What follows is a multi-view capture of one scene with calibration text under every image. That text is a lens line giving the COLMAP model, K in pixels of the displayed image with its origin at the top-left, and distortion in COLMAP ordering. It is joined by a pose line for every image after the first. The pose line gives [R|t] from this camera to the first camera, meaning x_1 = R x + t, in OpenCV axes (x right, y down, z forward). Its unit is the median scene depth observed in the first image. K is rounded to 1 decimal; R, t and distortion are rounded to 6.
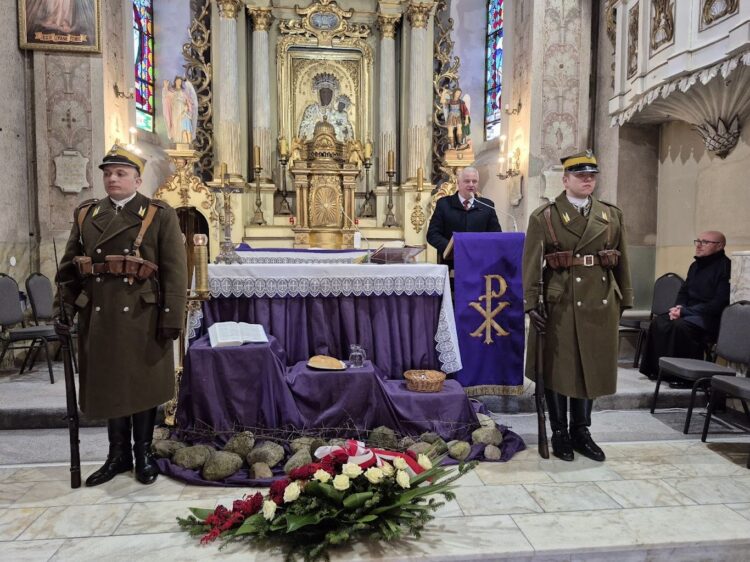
lens RADIAL K [[512.5, 0, 377.7], [0, 512.5, 281.6], [0, 0, 1]] dist [0.097638, -0.102861]
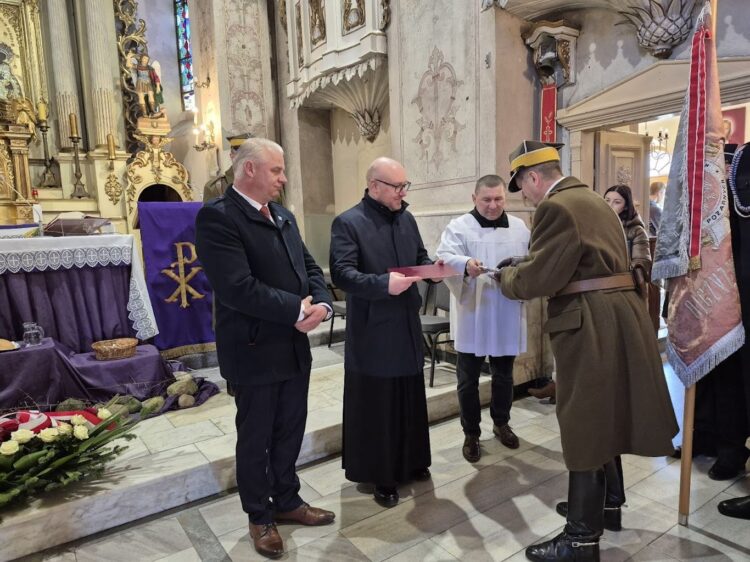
lens RADIAL K [[519.3, 0, 380.7], [0, 519.3, 284.1], [0, 0, 1]] dist [0.052399, -0.043047]
pose [[0.873673, -0.088785, 0.478344, 0.052855], [0.062298, 0.995529, 0.070995, 0.019827], [-0.482509, -0.032226, 0.875298, -0.133182]]
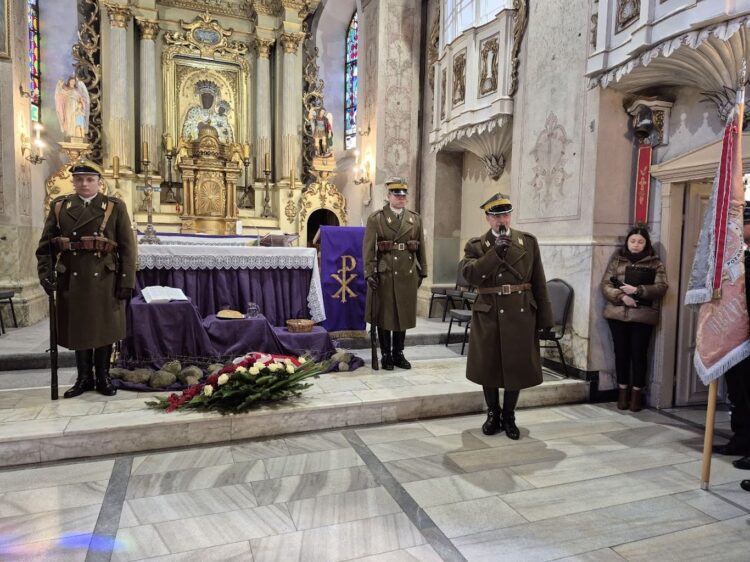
lens RADIAL K [[512.5, 0, 377.7], [0, 512.5, 281.6], [0, 0, 1]] dist [0.097638, -0.102861]
pose [[0.966857, -0.001561, 0.255315, -0.058403], [-0.004210, 0.999748, 0.022055, 0.026555], [-0.255285, -0.022399, 0.966606, -0.400706]]
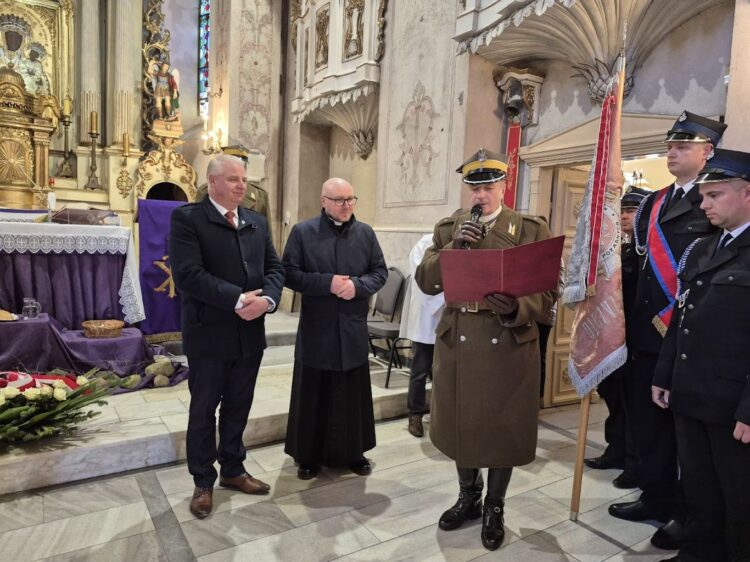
lens RADIAL K [[520.5, 0, 379.7], [0, 520.5, 275.6], [0, 0, 1]] dist [0.067580, -0.066504]
pose [[0.886757, 0.002097, 0.462230, 0.077192], [-0.019151, 0.999298, 0.032206, 0.022851], [-0.461838, -0.037411, 0.886175, -0.251809]]
